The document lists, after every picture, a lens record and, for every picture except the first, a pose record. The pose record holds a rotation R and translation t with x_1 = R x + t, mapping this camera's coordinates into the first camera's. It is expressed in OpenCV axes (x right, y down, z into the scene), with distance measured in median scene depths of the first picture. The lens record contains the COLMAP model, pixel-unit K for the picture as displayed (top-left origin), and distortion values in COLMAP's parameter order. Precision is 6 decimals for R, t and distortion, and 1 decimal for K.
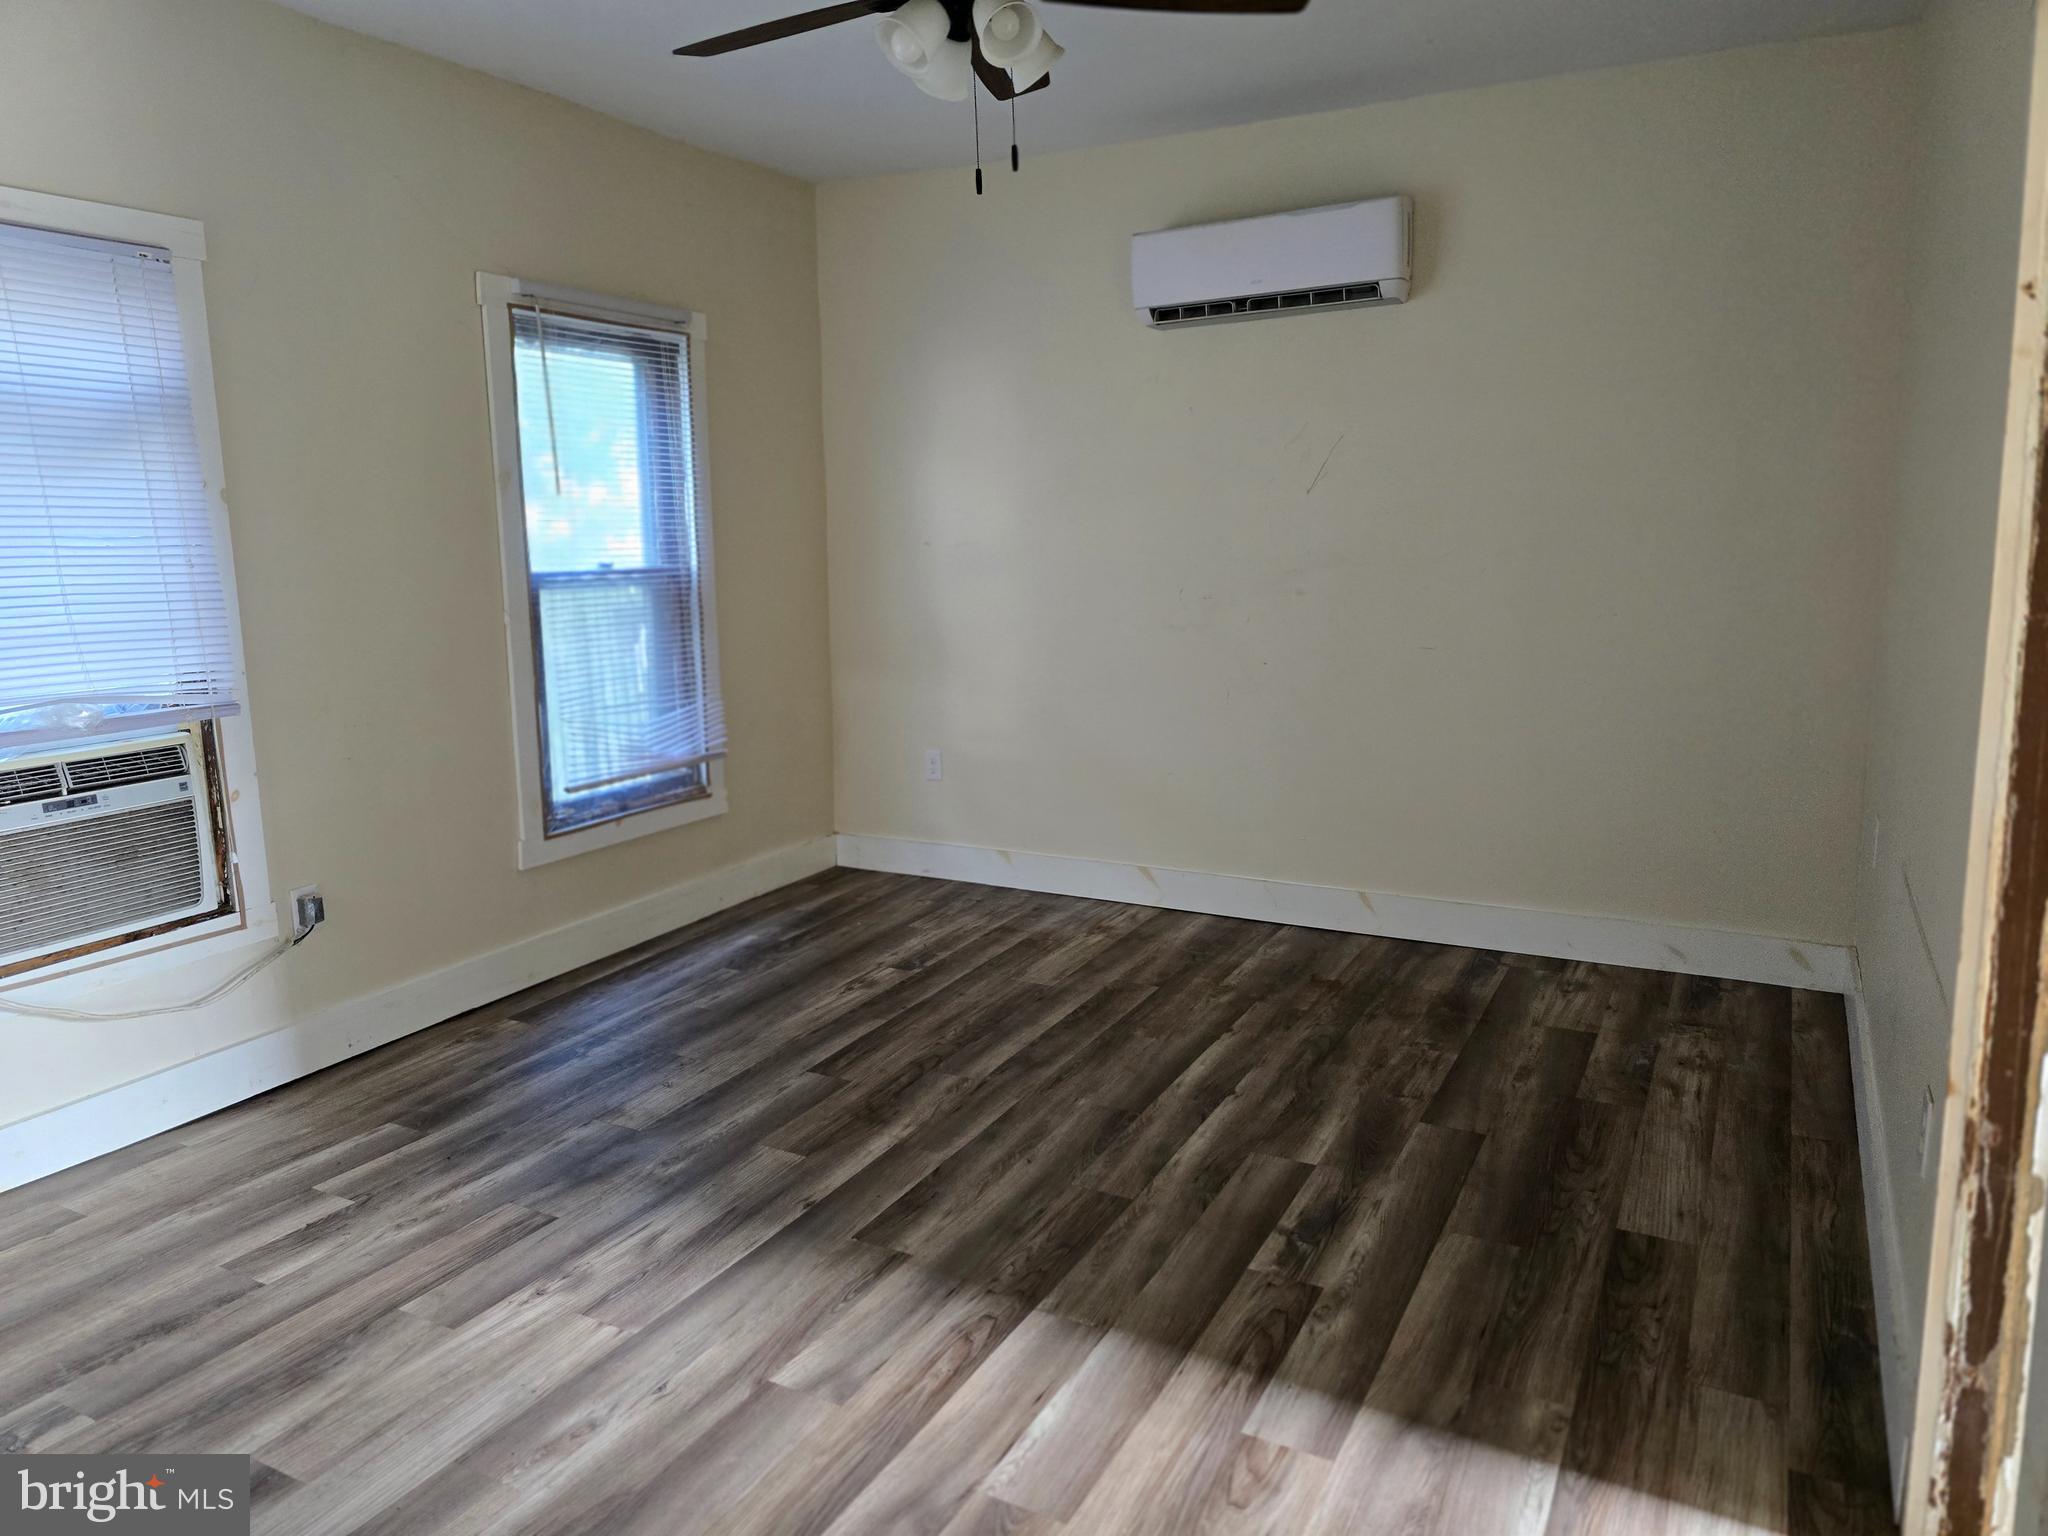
lens RADIAL K [[1365.6, 0, 1007.1], [0, 1365.6, 752.5], [0, 0, 1]] dist [0.057374, -0.055286]
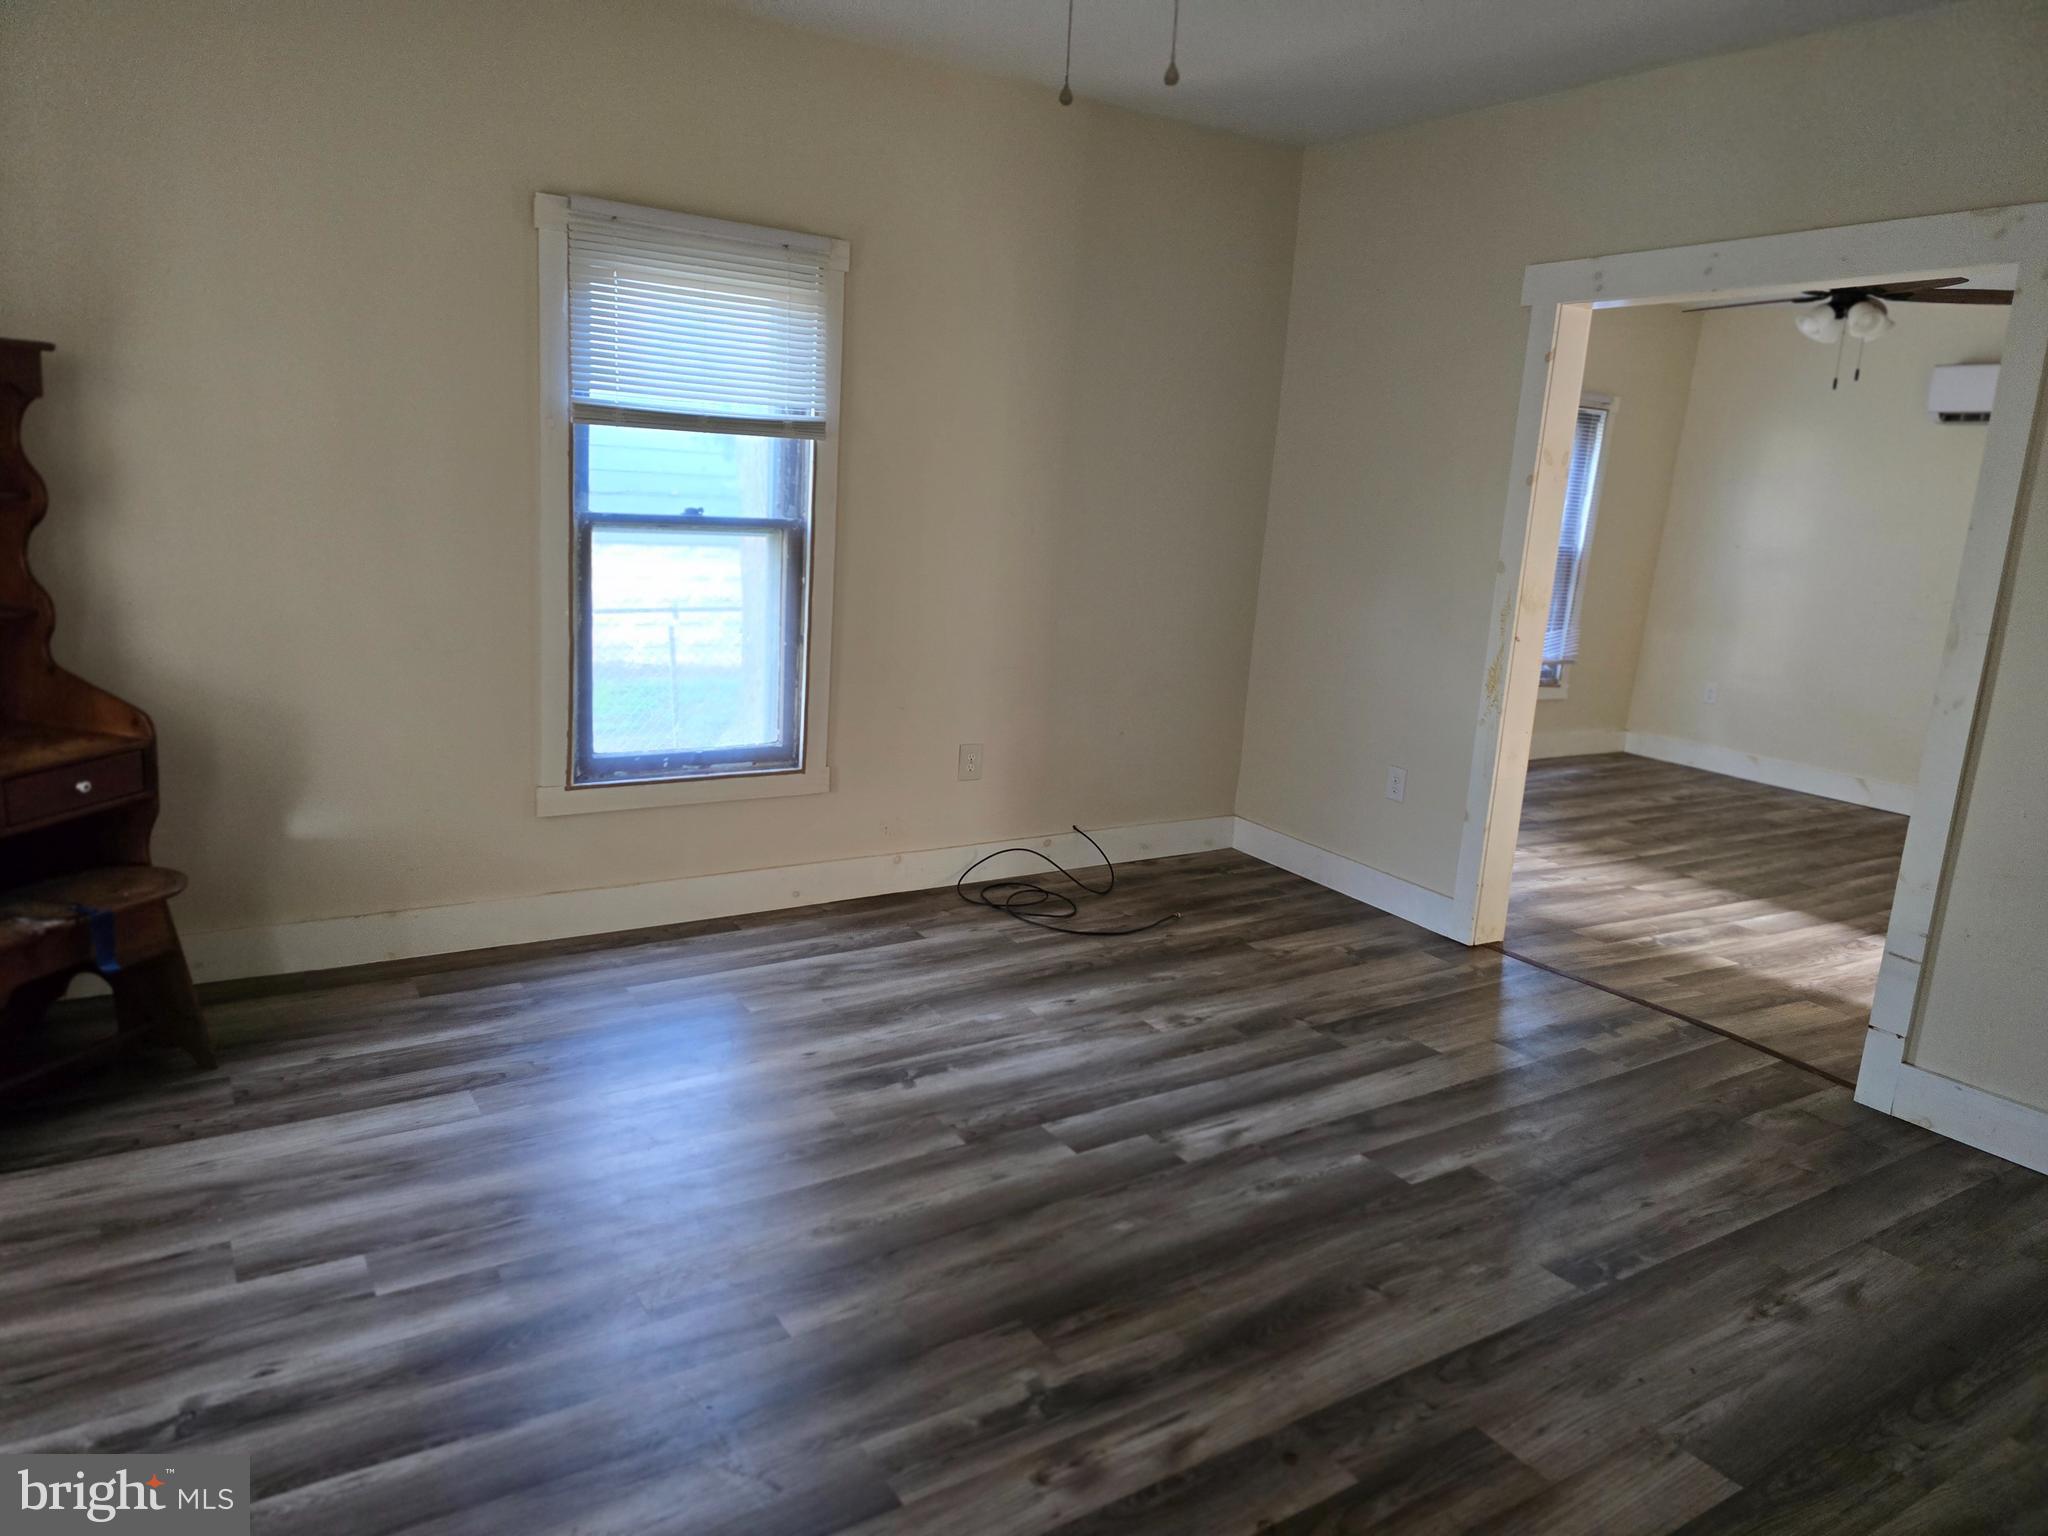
lens RADIAL K [[1365.6, 0, 1007.1], [0, 1365.6, 752.5], [0, 0, 1]] dist [0.057374, -0.055286]
pose [[0.876295, 0.175142, -0.448812, -0.049181], [-0.167911, 0.984197, 0.056227, 0.149821], [0.451567, 0.026089, 0.891856, -0.904113]]
